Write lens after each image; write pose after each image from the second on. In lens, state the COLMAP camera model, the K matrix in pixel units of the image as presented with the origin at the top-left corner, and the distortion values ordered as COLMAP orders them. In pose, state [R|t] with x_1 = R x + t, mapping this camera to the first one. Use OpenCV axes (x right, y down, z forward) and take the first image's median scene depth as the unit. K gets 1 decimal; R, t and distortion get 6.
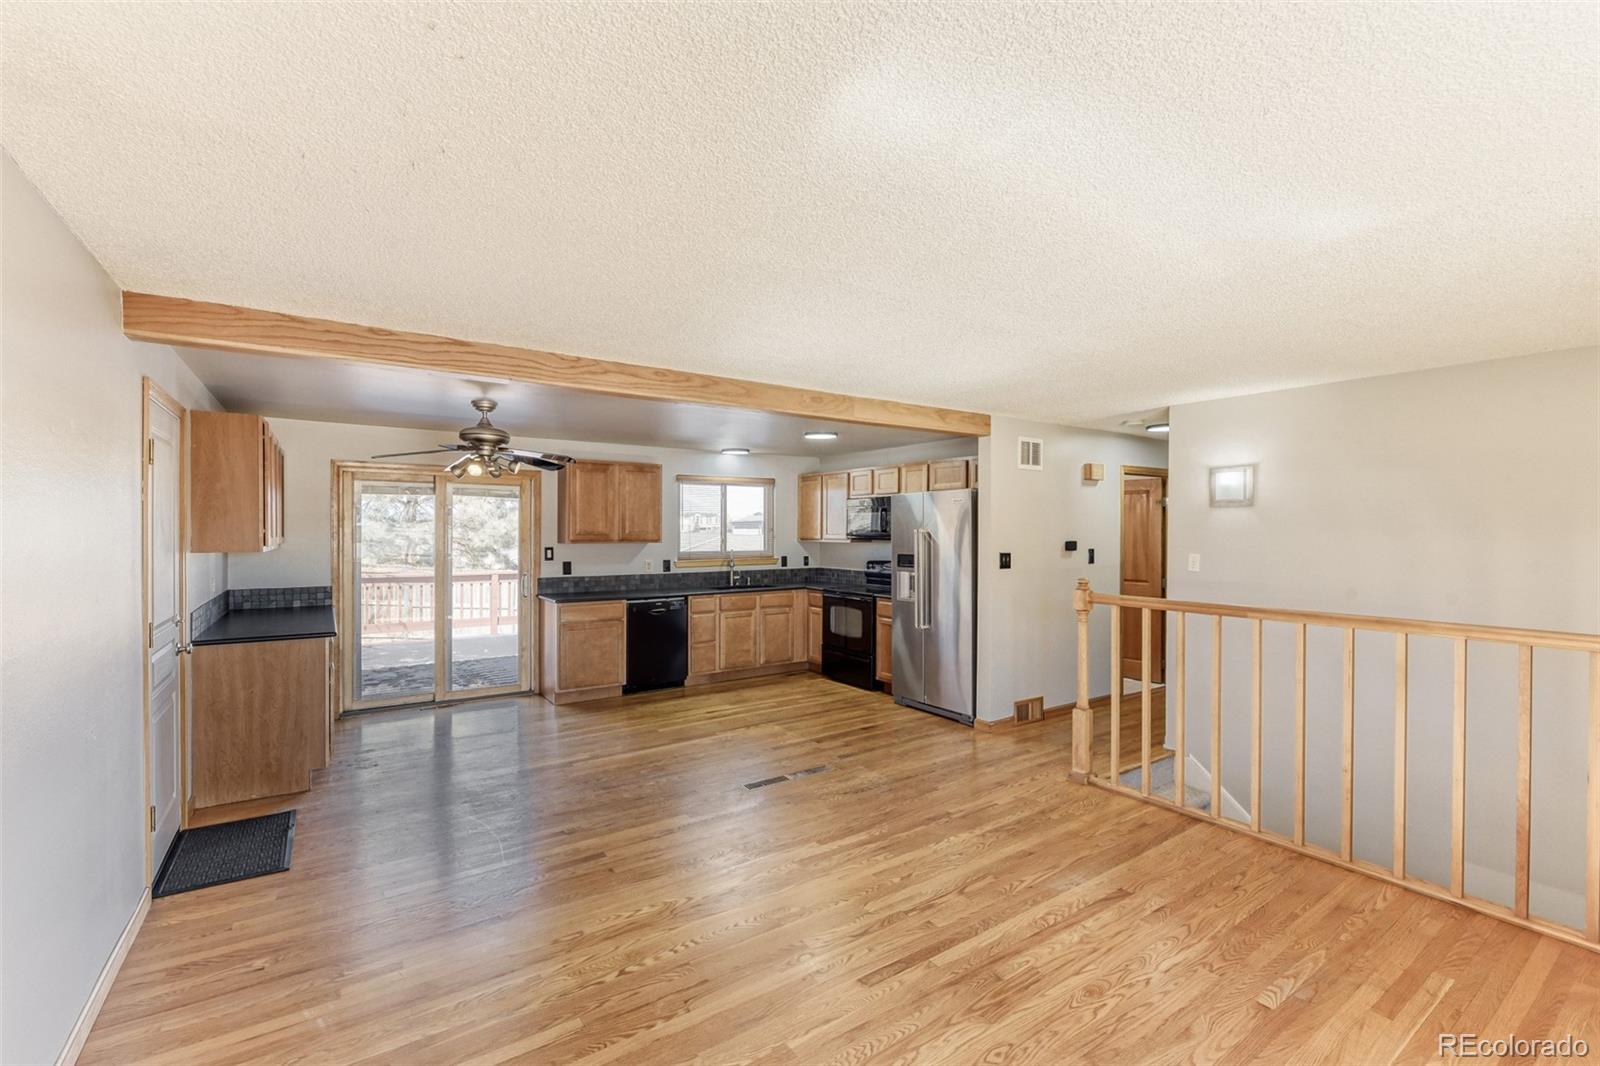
lens RADIAL K [[682.2, 0, 791.3], [0, 682.2, 540.0], [0, 0, 1]] dist [0.003602, -0.000040]
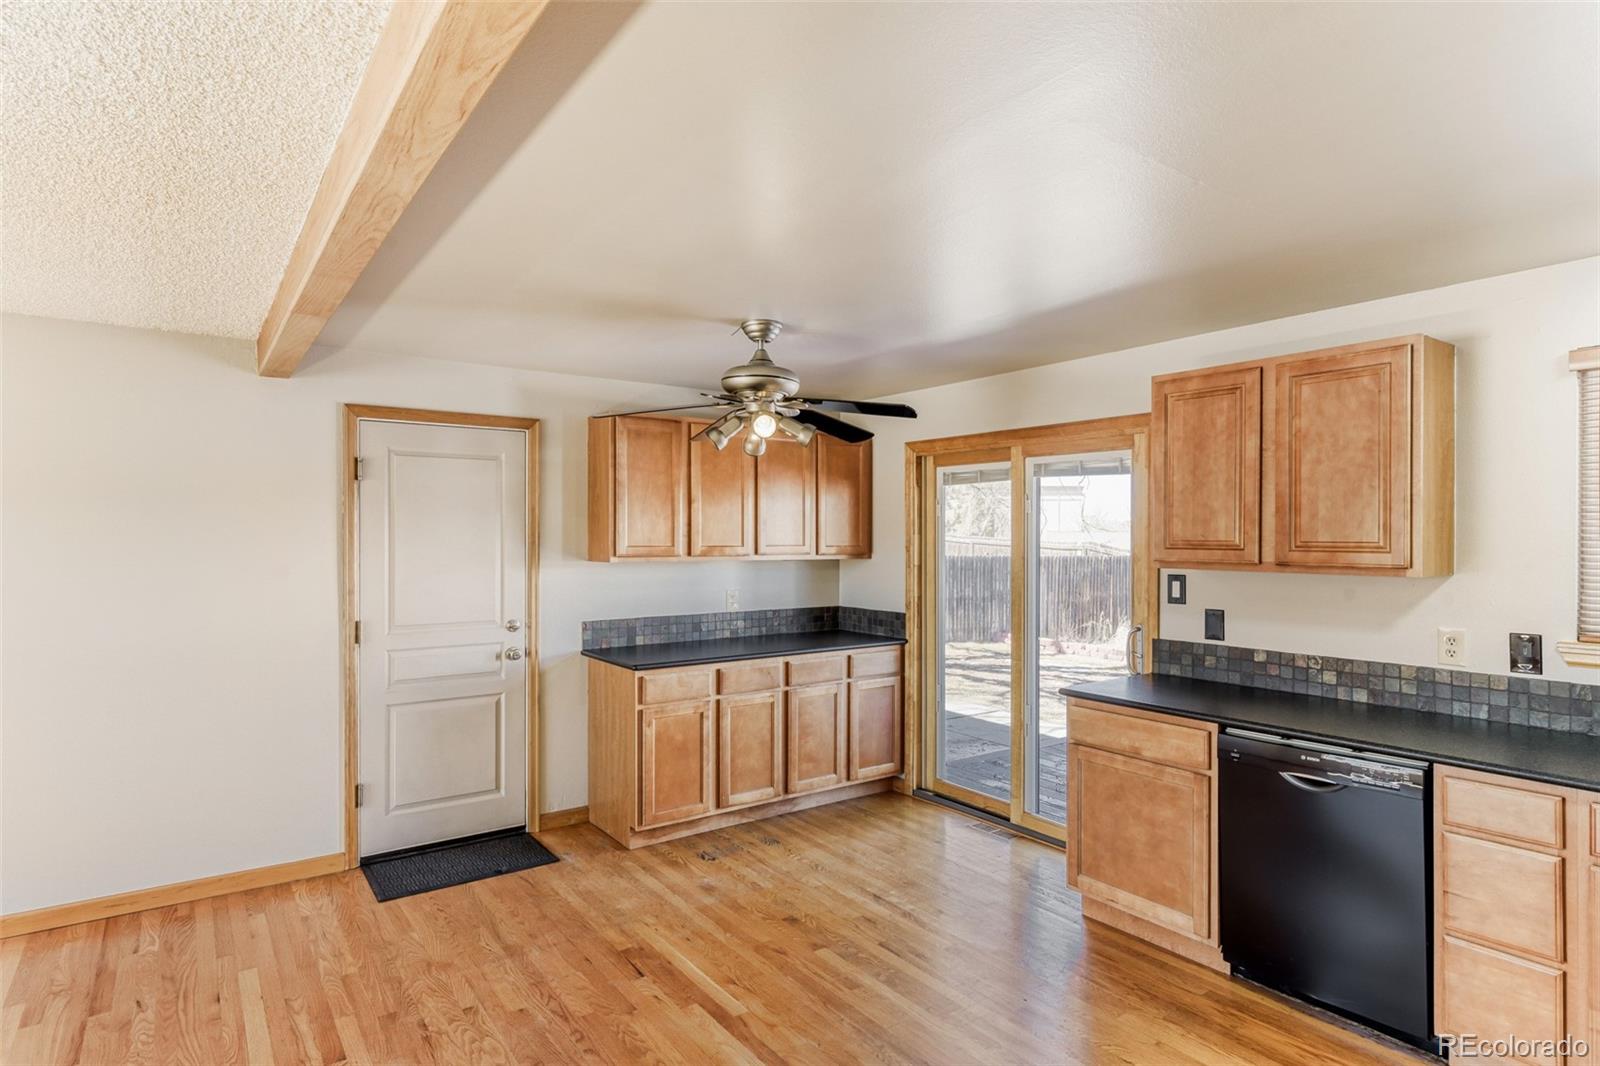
lens RADIAL K [[860.3, 0, 800.0], [0, 860.3, 533.0], [0, 0, 1]] dist [0.000279, -0.000480]
pose [[0.030326, -0.004353, -0.999531, 0.249236], [-0.013739, 0.999894, -0.004771, -0.013007], [0.999446, 0.013877, 0.030263, 0.834830]]
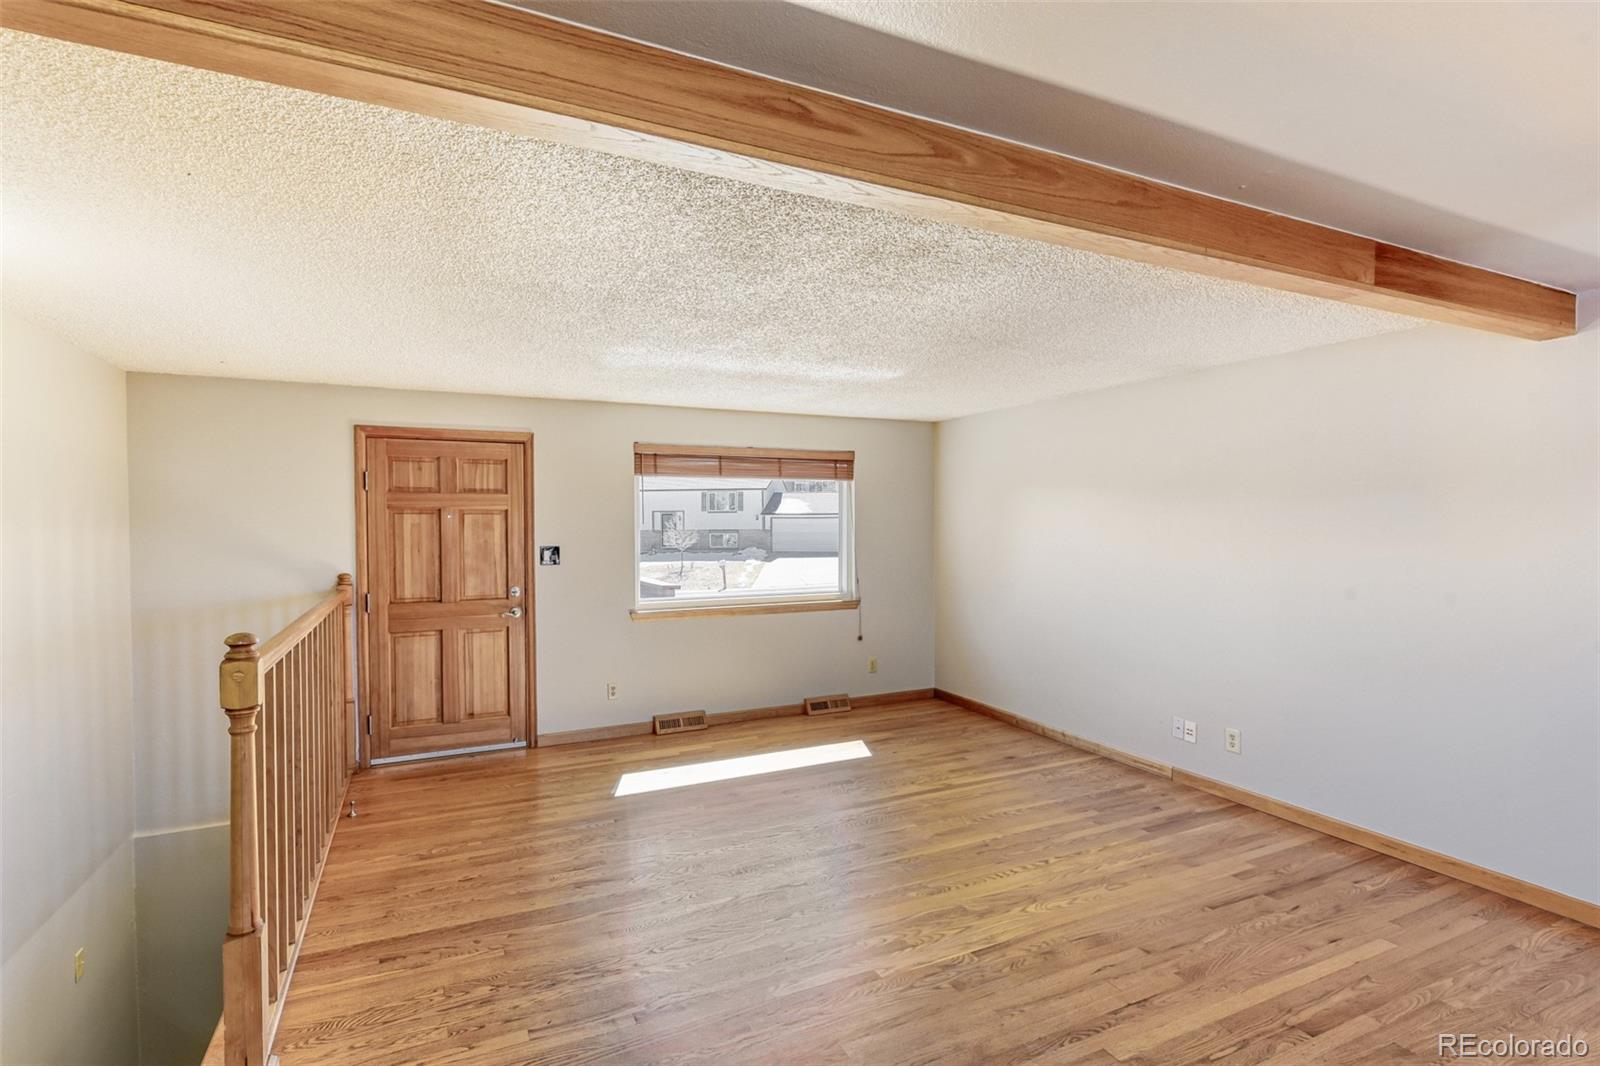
lens RADIAL K [[773.4, 0, 795.5], [0, 773.4, 529.7], [0, 0, 1]] dist [0.005163, -0.000537]
pose [[-0.989320, 0.002166, 0.145741, 0.002872], [0.004805, 0.999831, 0.017763, -0.012191], [-0.145678, 0.018274, -0.989163, 1.051570]]
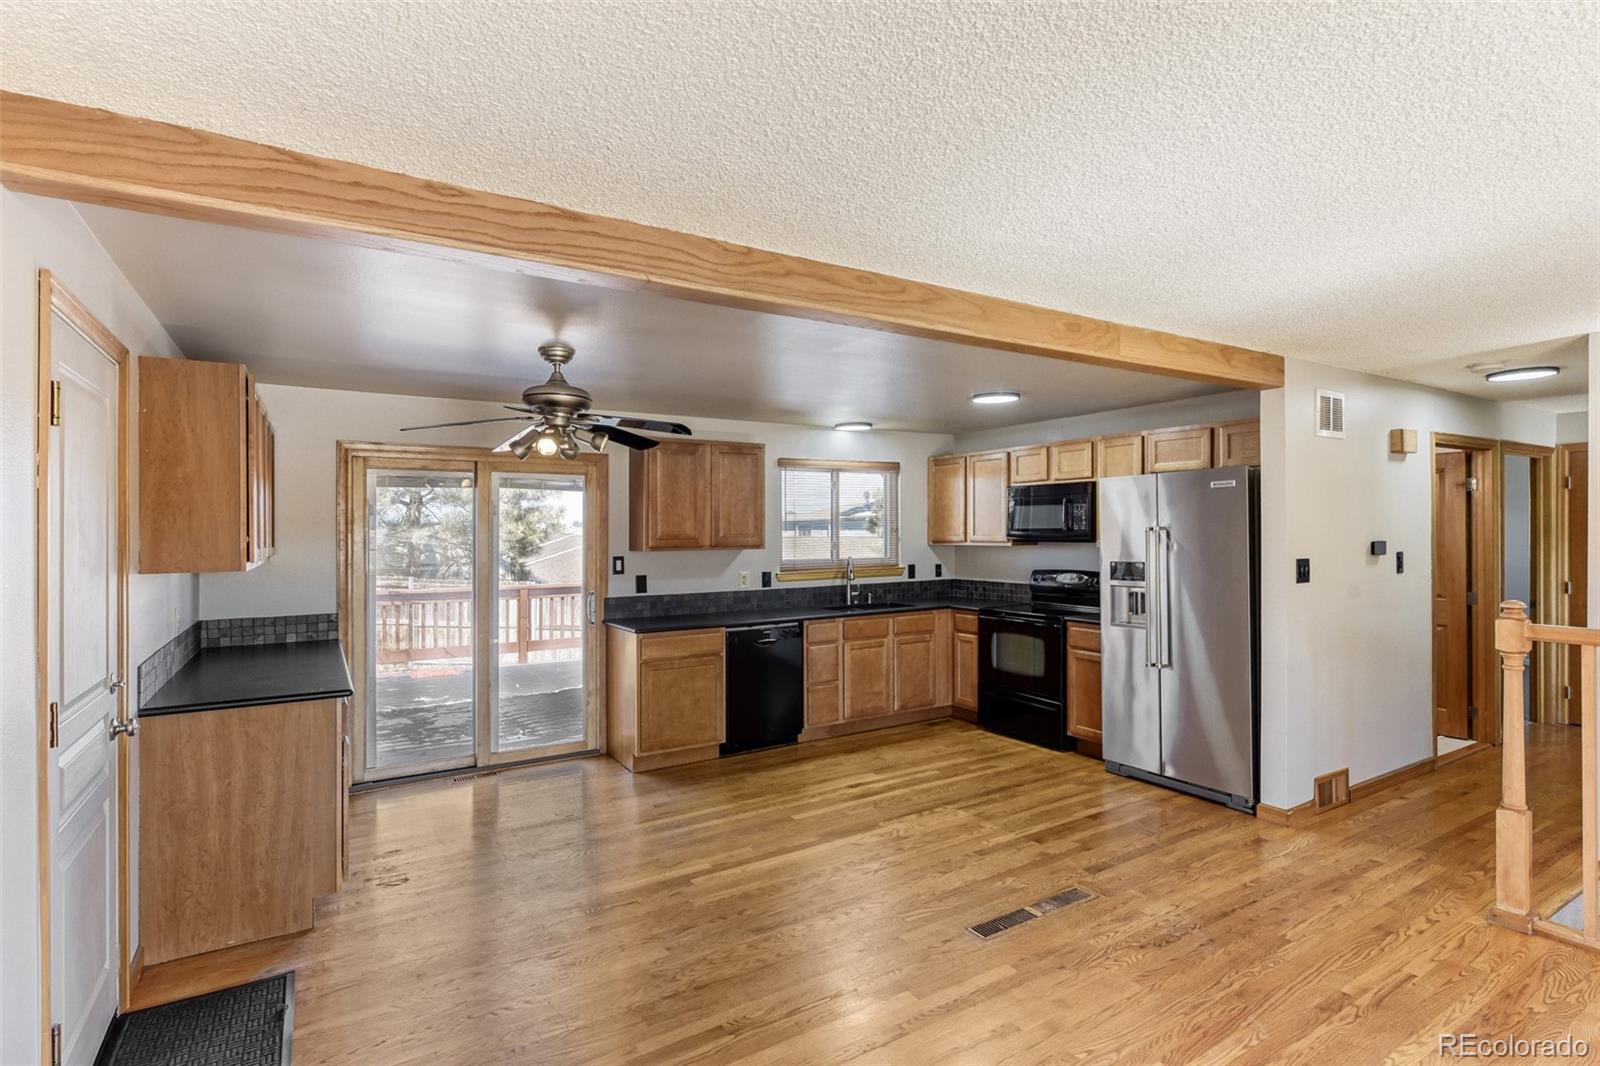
lens RADIAL K [[773.4, 0, 795.5], [0, 773.4, 529.7], [0, 0, 1]] dist [0.005163, -0.000537]
pose [[0.999037, -0.011123, -0.042451, -0.144141], [0.010423, 0.999806, -0.016686, -0.002890], [0.042628, 0.016228, 0.998959, 0.187750]]
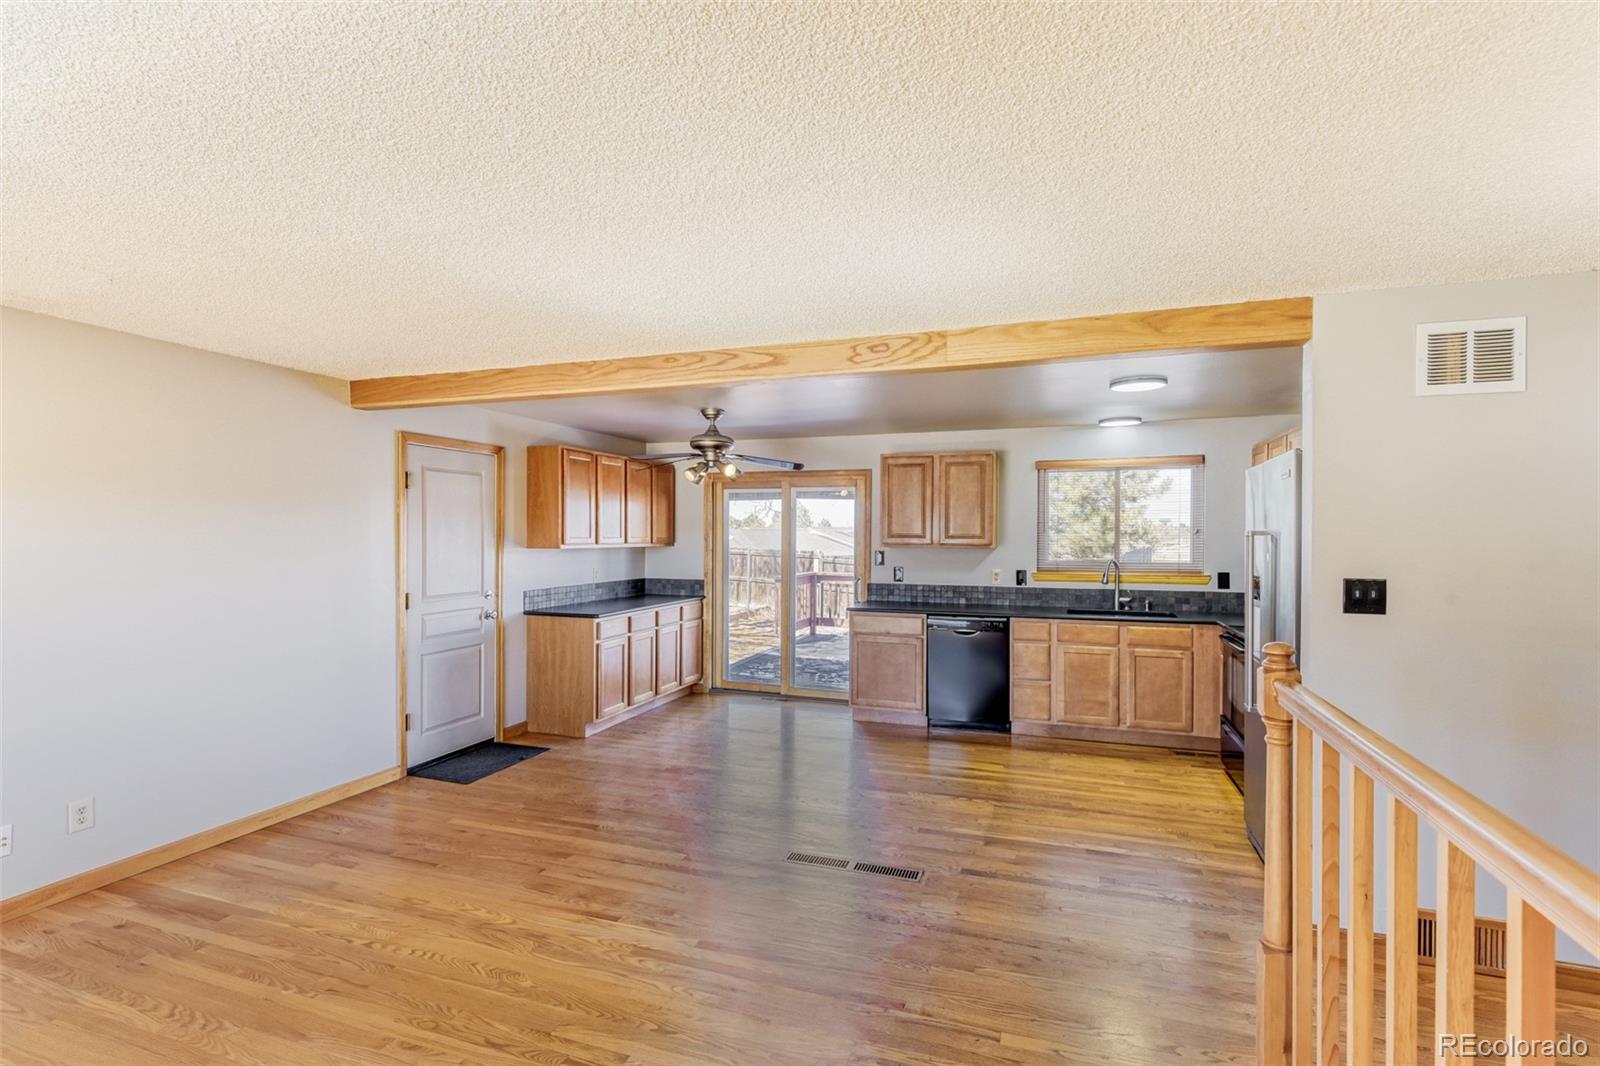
lens RADIAL K [[752.5, 0, 797.9], [0, 752.5, 532.6], [0, 0, 1]] dist [0.013604, -0.000176]
pose [[0.595801, -0.000867, -0.803131, 0.460690], [-0.012230, 0.999874, -0.010152, -0.002759], [0.803039, 0.015871, 0.595715, 0.343674]]
